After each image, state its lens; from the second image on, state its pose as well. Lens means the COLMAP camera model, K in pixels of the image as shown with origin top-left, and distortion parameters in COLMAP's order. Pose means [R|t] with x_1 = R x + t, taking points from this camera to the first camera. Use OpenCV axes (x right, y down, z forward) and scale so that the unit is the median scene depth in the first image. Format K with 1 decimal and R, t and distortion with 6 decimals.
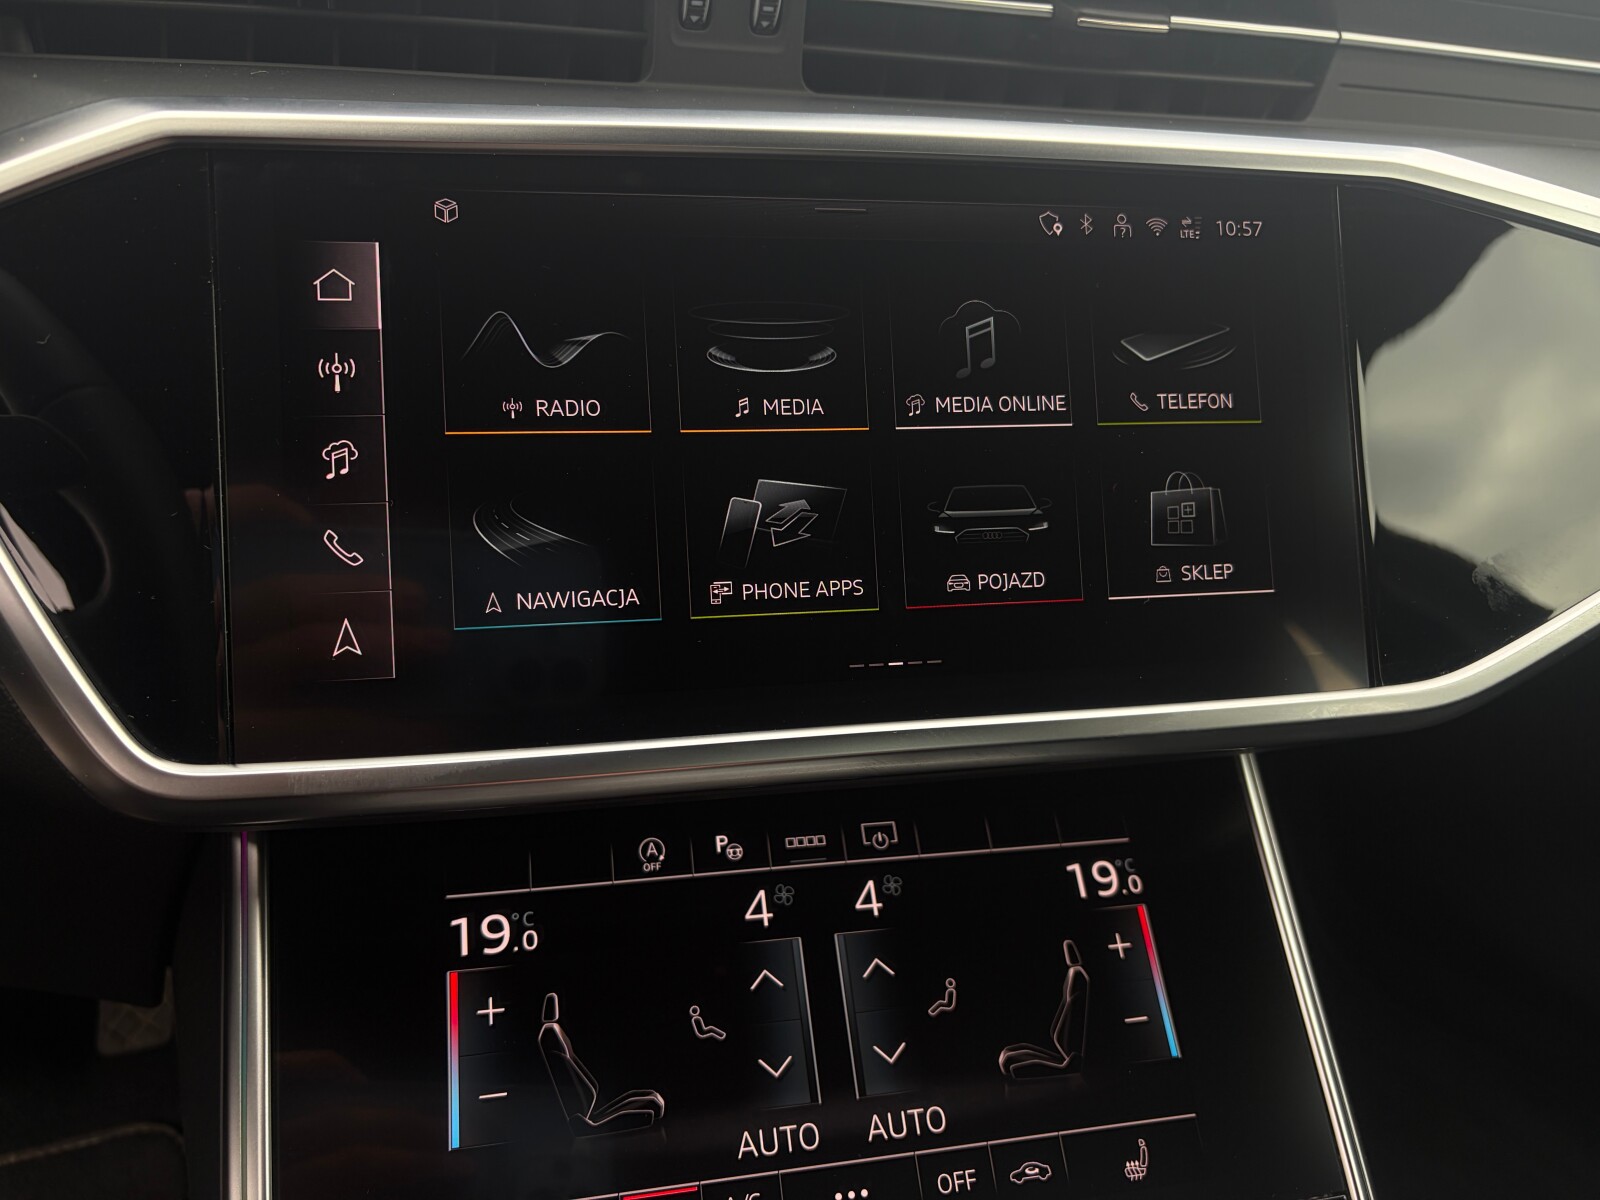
lens RADIAL K [[1222.5, 0, 795.1], [0, 1222.5, 609.9], [0, 0, 1]] dist [0.033523, -0.034690]
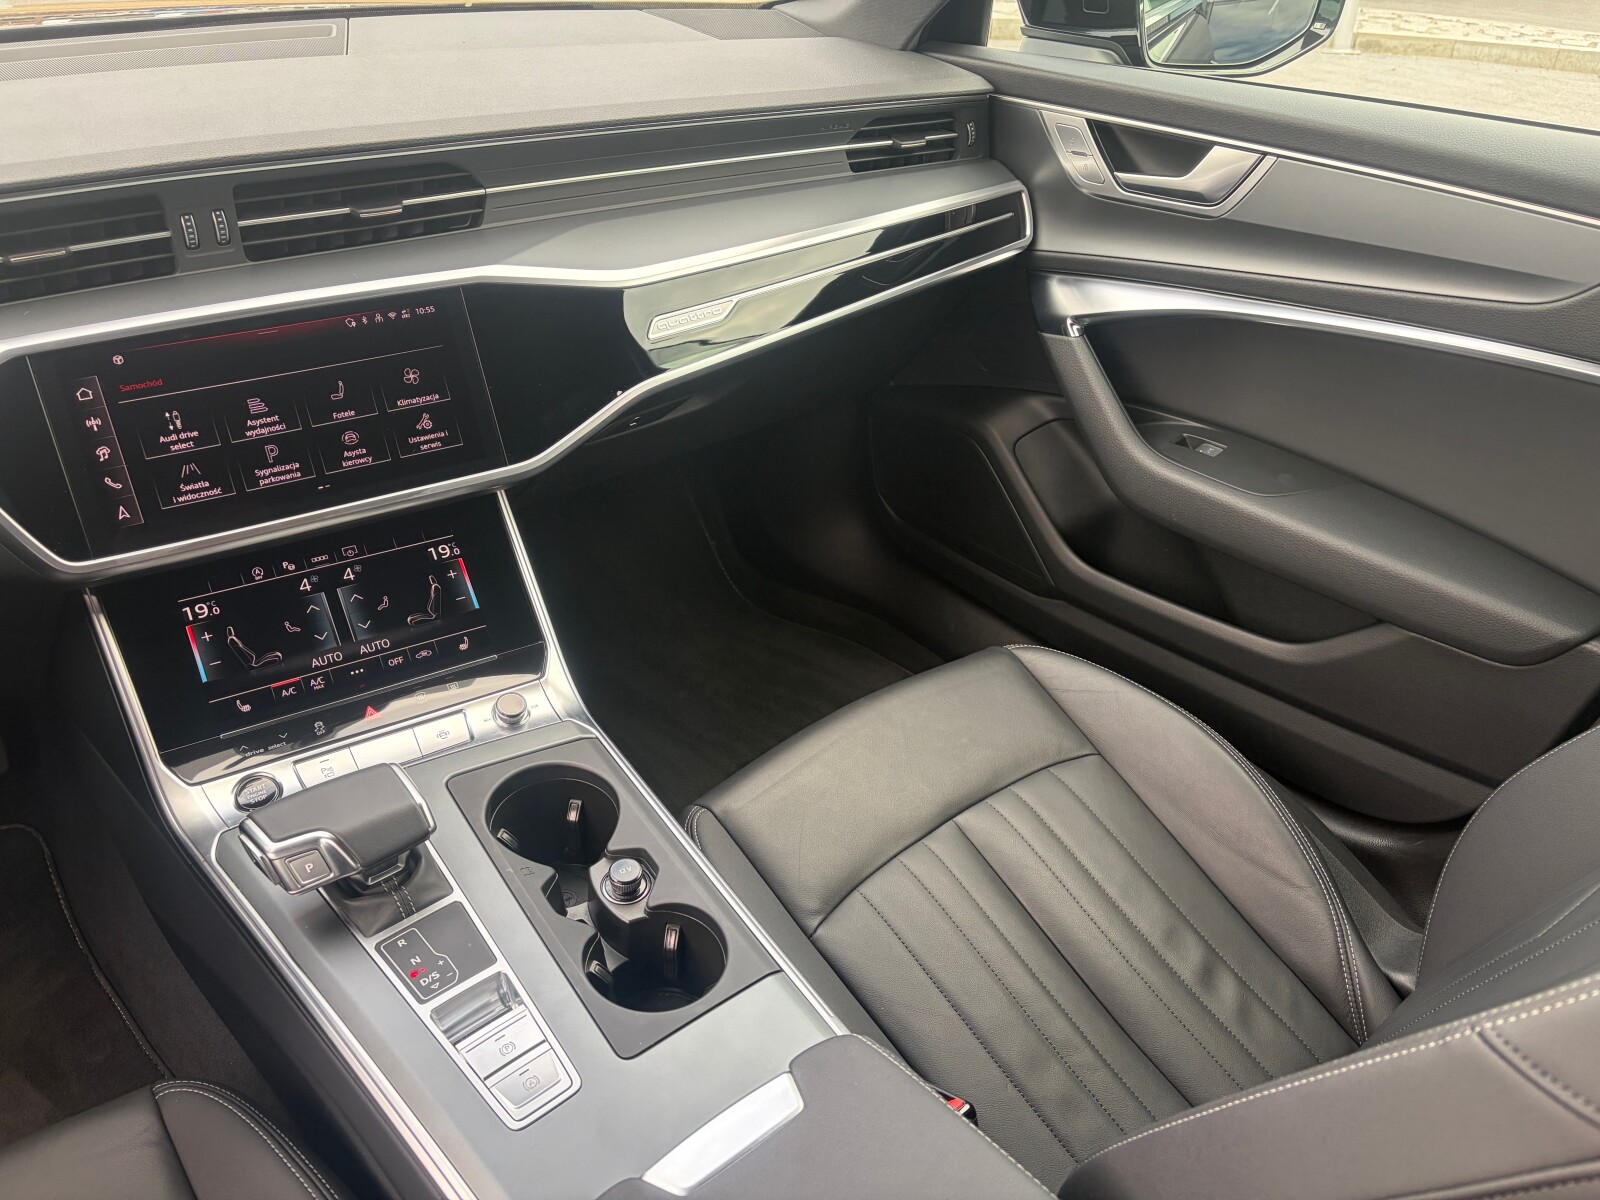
lens RADIAL K [[1222.5, 0, 807.5], [0, 1222.5, 608.5], [0, 0, 1]] dist [0.033523, -0.034690]
pose [[0.948241, -0.199169, 0.247327, 0.352255], [0.149098, 0.966911, 0.207007, -0.102331], [-0.280373, -0.159417, 0.946561, -1.930712]]
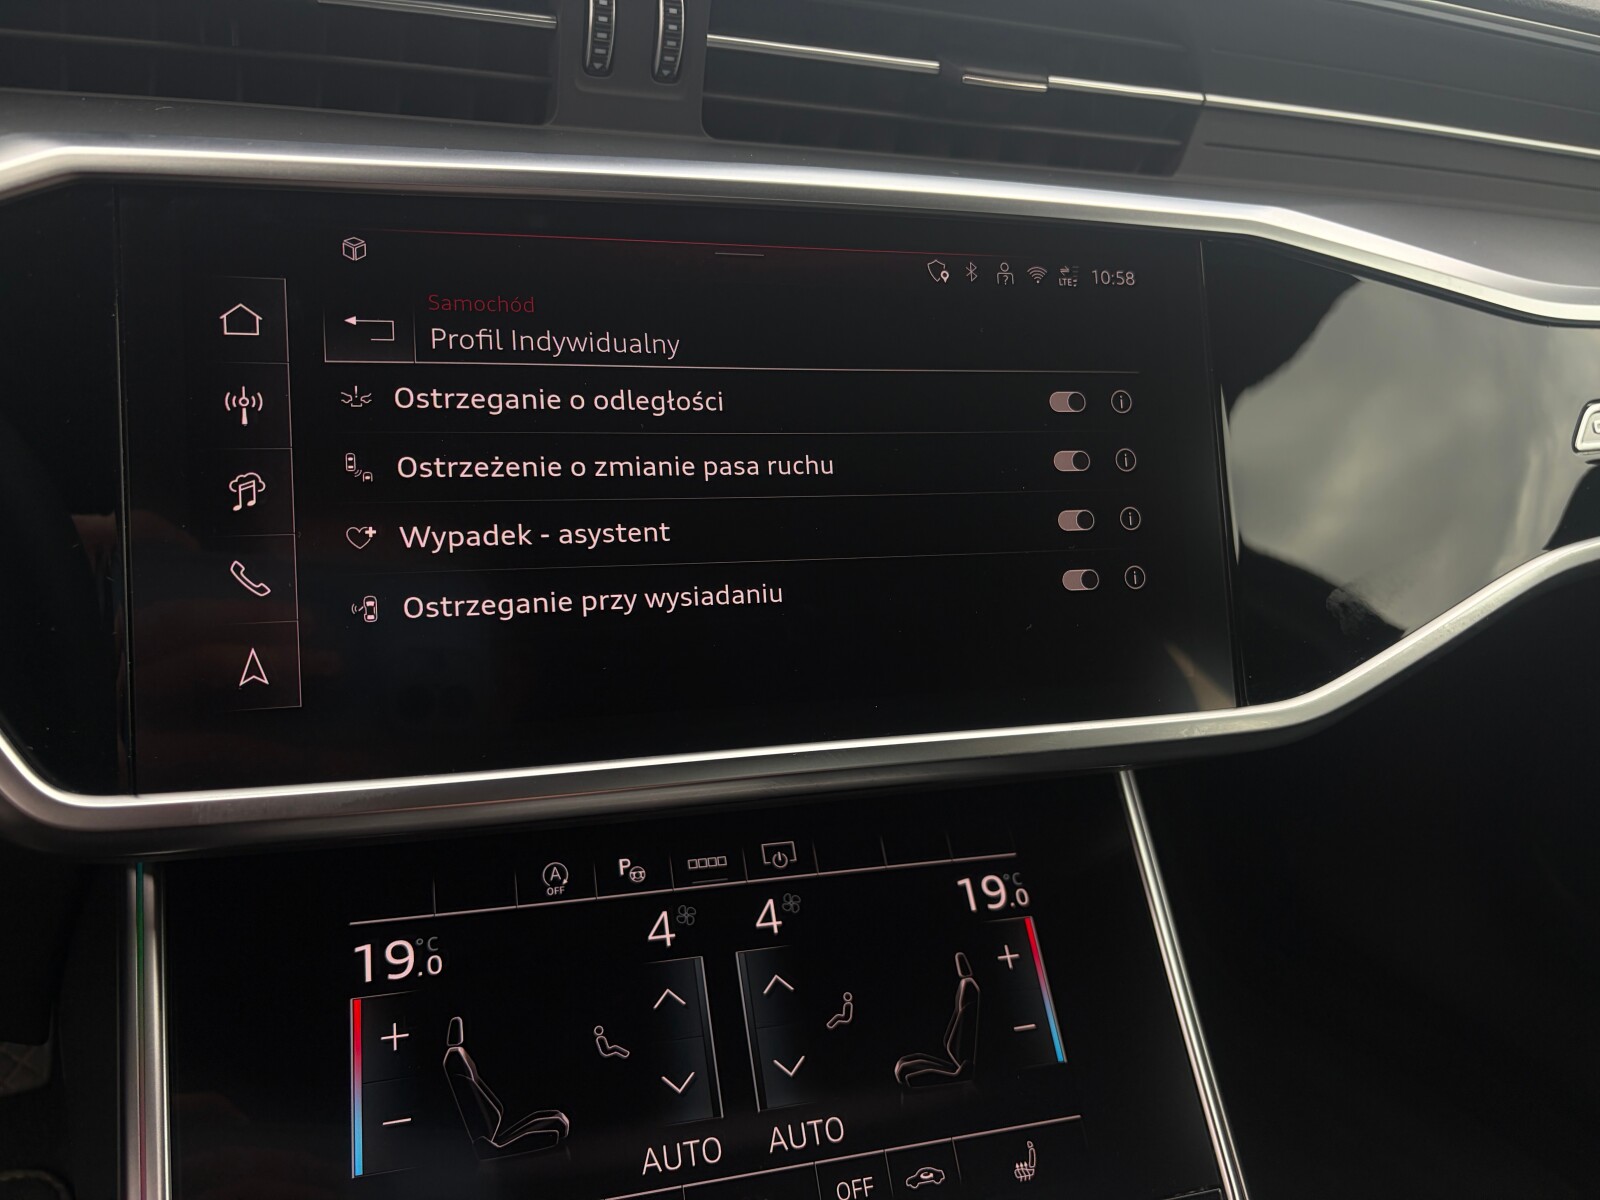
lens RADIAL K [[1222.5, 0, 783.3], [0, 1222.5, 612.1], [0, 0, 1]] dist [0.033523, -0.034690]
pose [[0.997101, -0.002903, 0.076031, -0.005734], [0.004253, 0.999836, -0.017604, -0.002607], [-0.075968, 0.017876, 0.996950, -0.035094]]
